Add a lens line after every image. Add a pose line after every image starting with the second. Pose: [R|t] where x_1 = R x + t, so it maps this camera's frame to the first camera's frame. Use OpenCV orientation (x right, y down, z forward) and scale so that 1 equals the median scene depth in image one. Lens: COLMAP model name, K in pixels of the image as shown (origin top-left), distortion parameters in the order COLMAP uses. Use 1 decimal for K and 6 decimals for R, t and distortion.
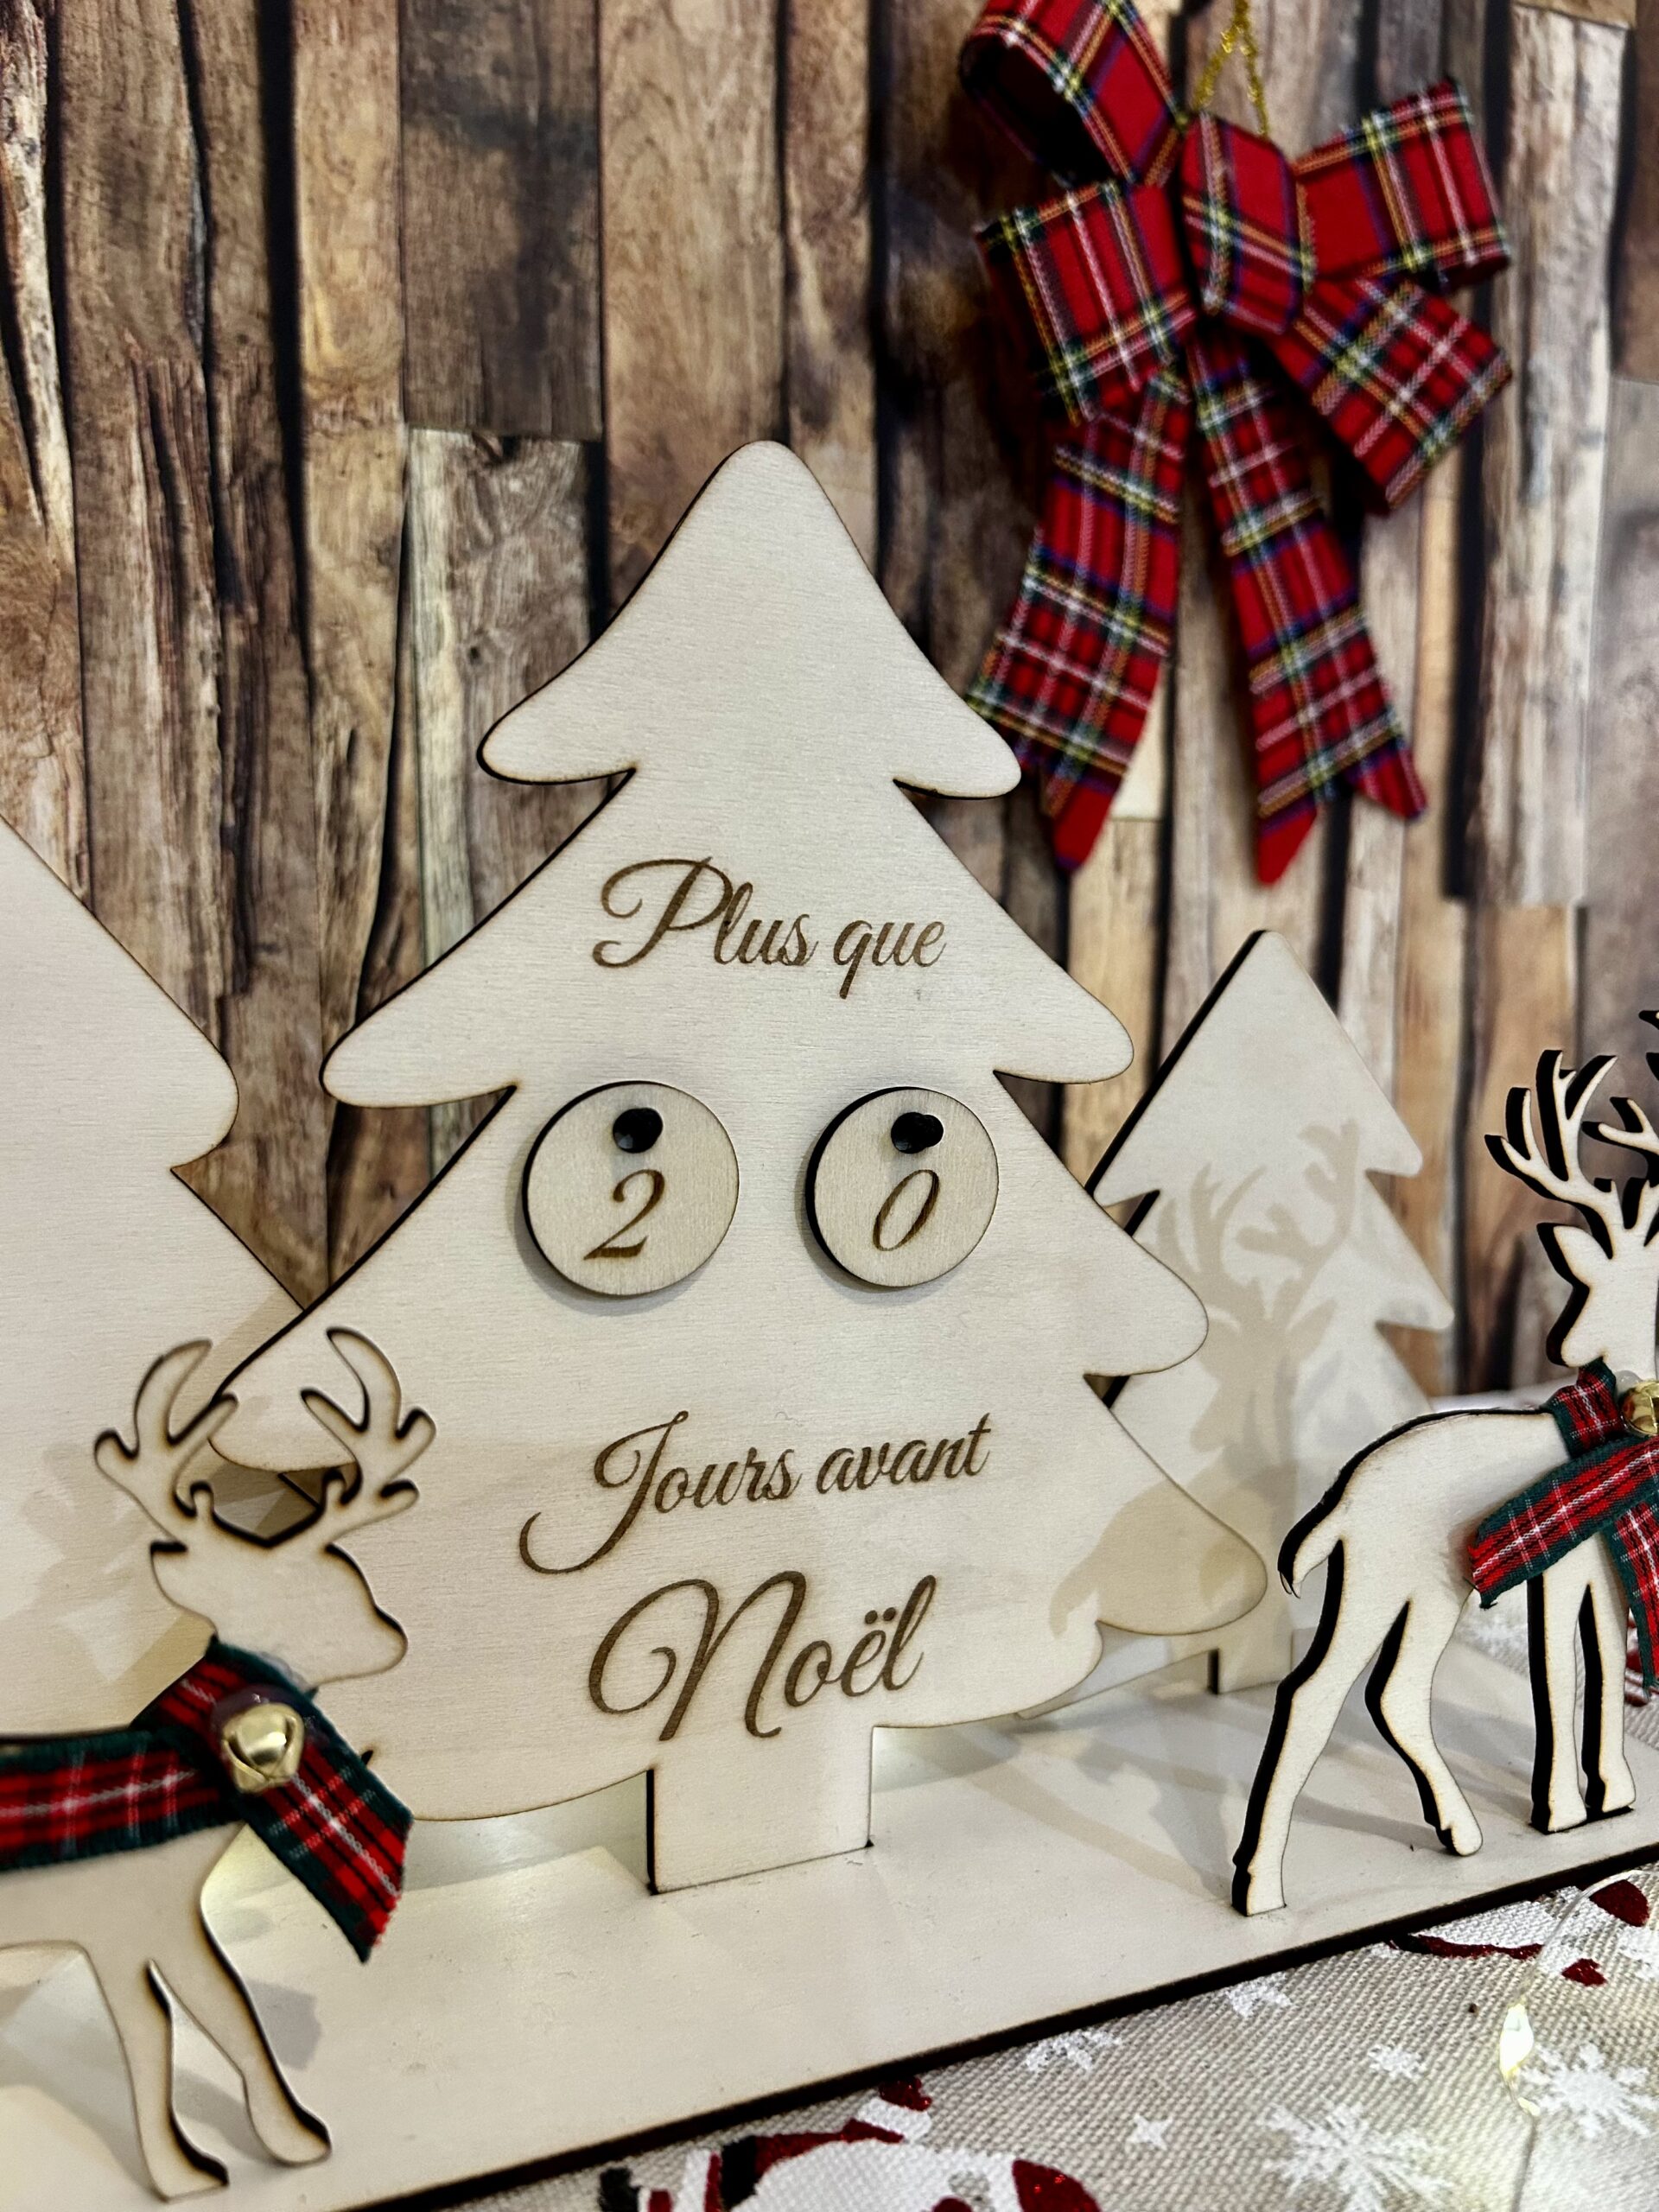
lens RADIAL K [[1740.0, 0, 831.3], [0, 1740.0, 1112.5], [0, 0, 1]] dist [0.020845, -0.059830]
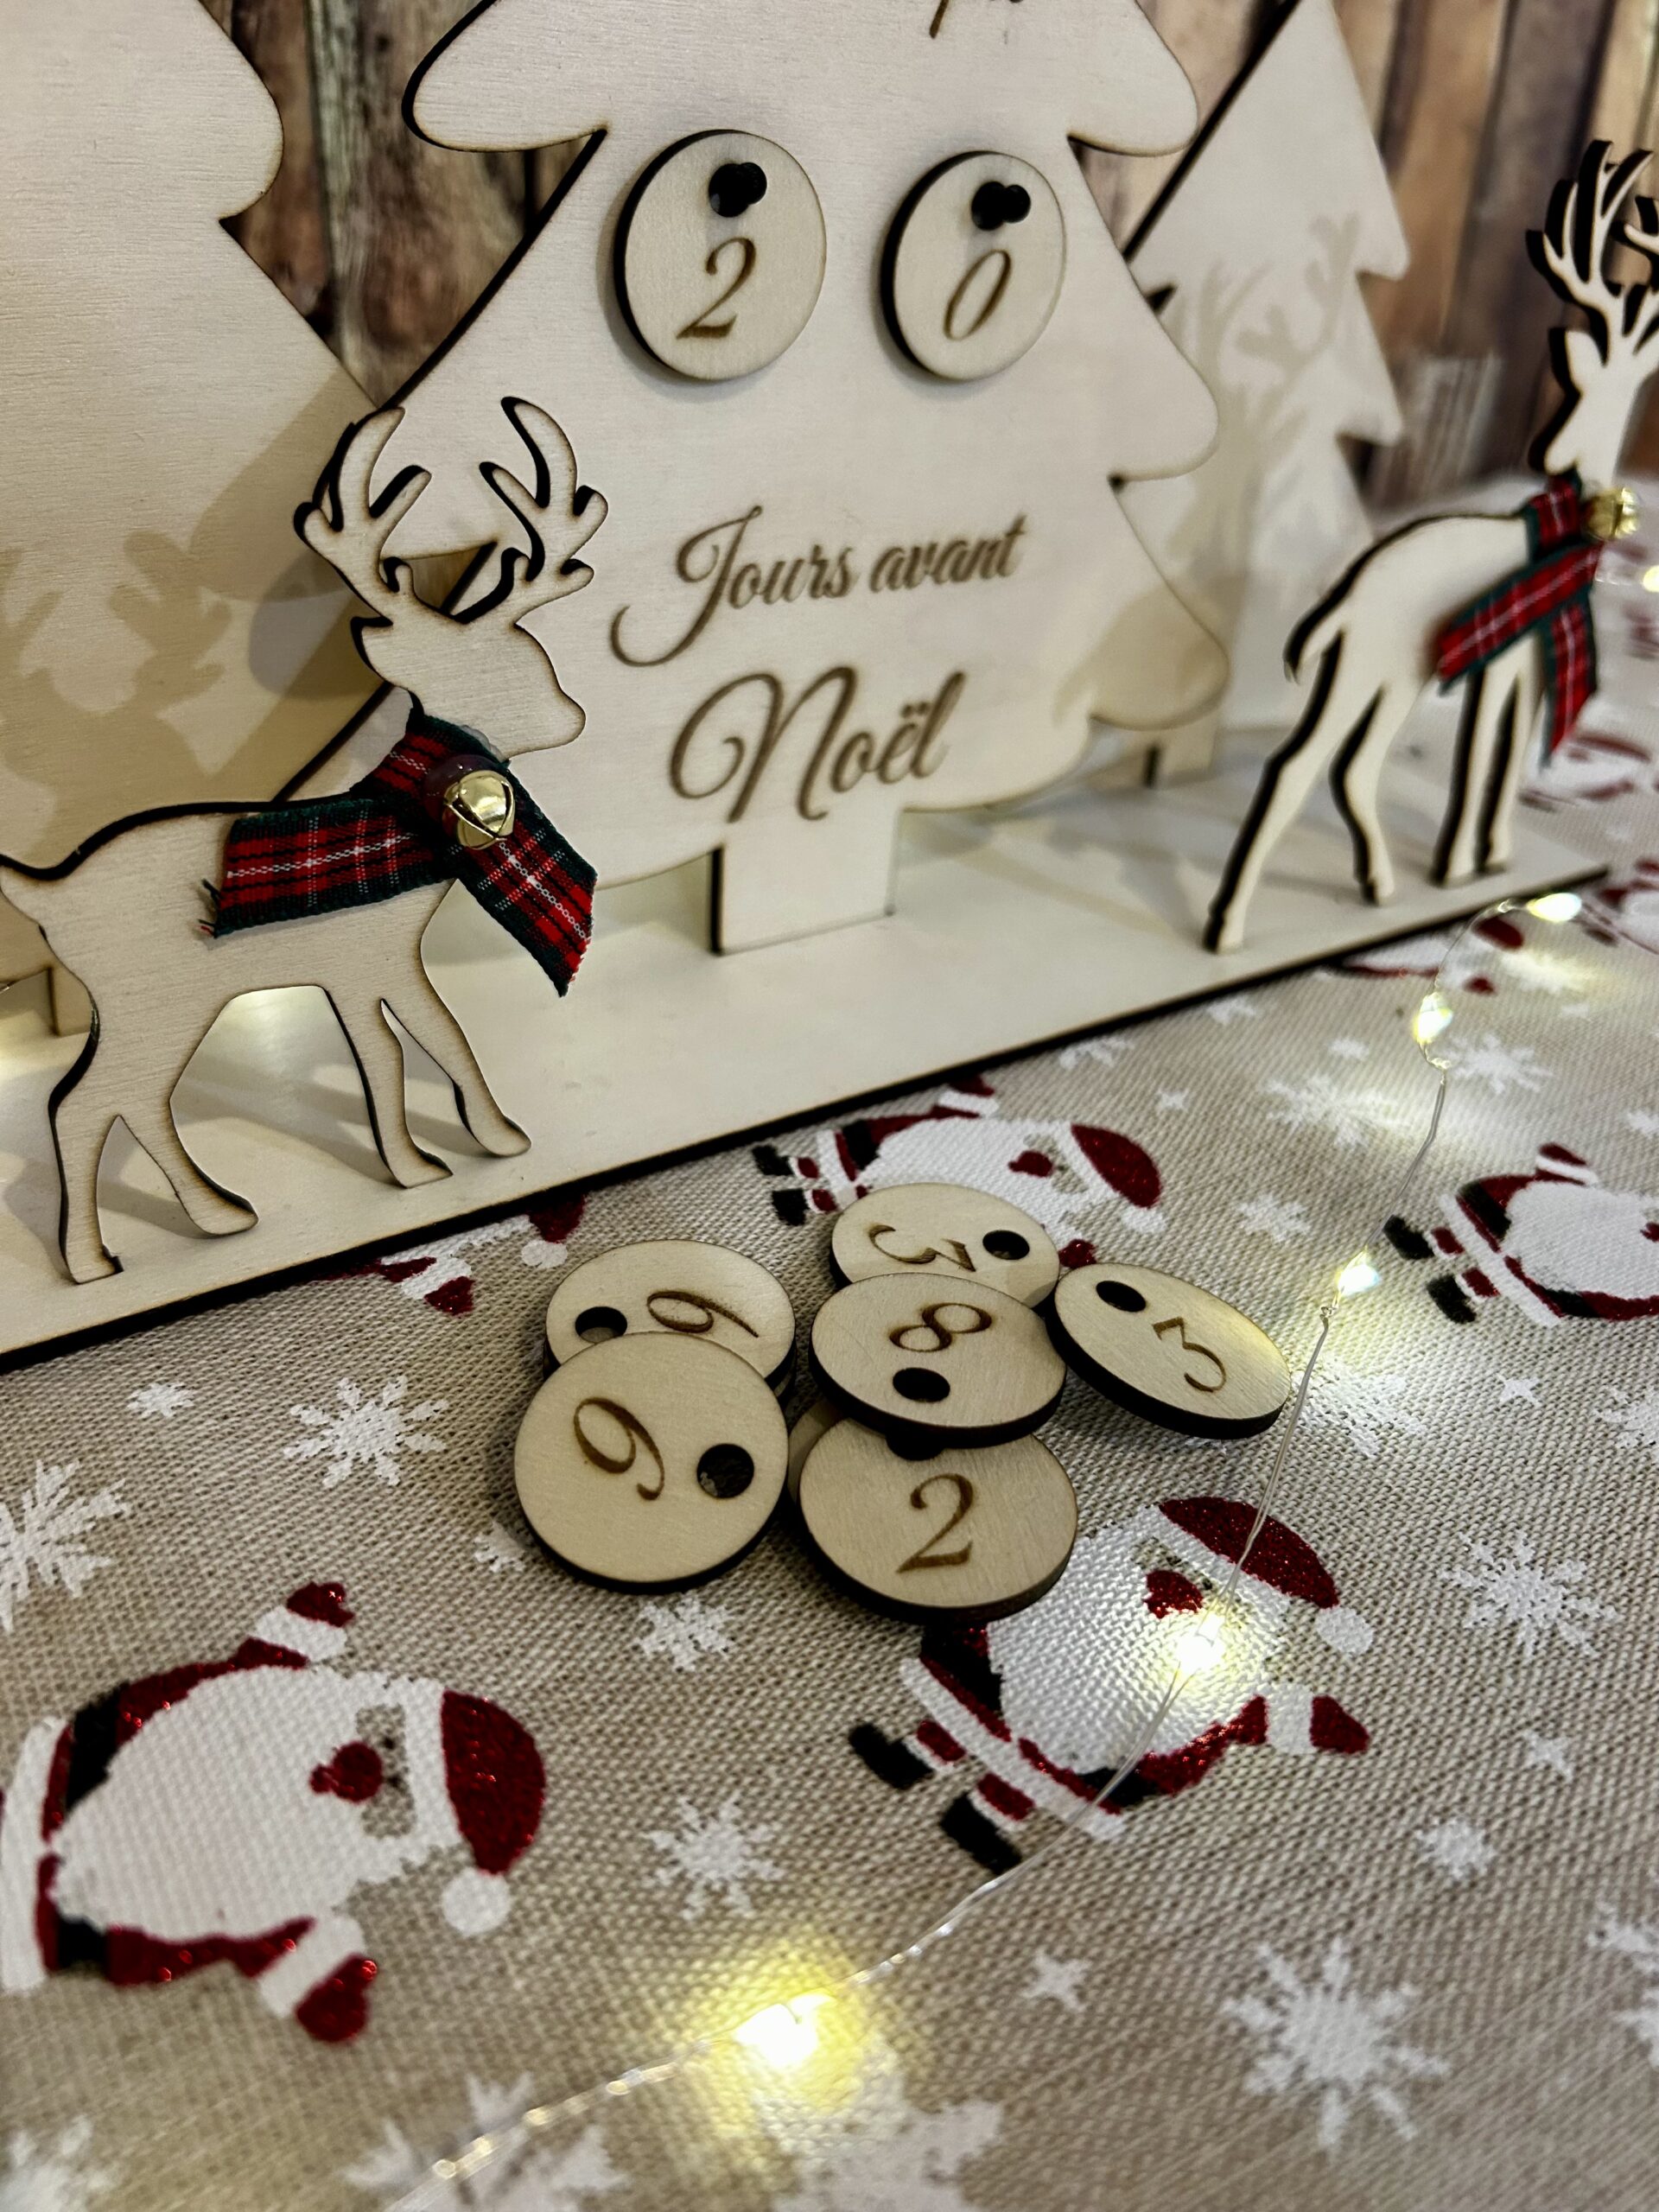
lens RADIAL K [[1740.0, 0, 839.0], [0, 1740.0, 1118.9], [0, 0, 1]] dist [0.020845, -0.059830]
pose [[0.985767, -0.049449, 0.160683, -0.218645], [-0.029717, 0.889466, 0.456034, 0.025002], [-0.165472, -0.454318, 0.875337, -0.058792]]
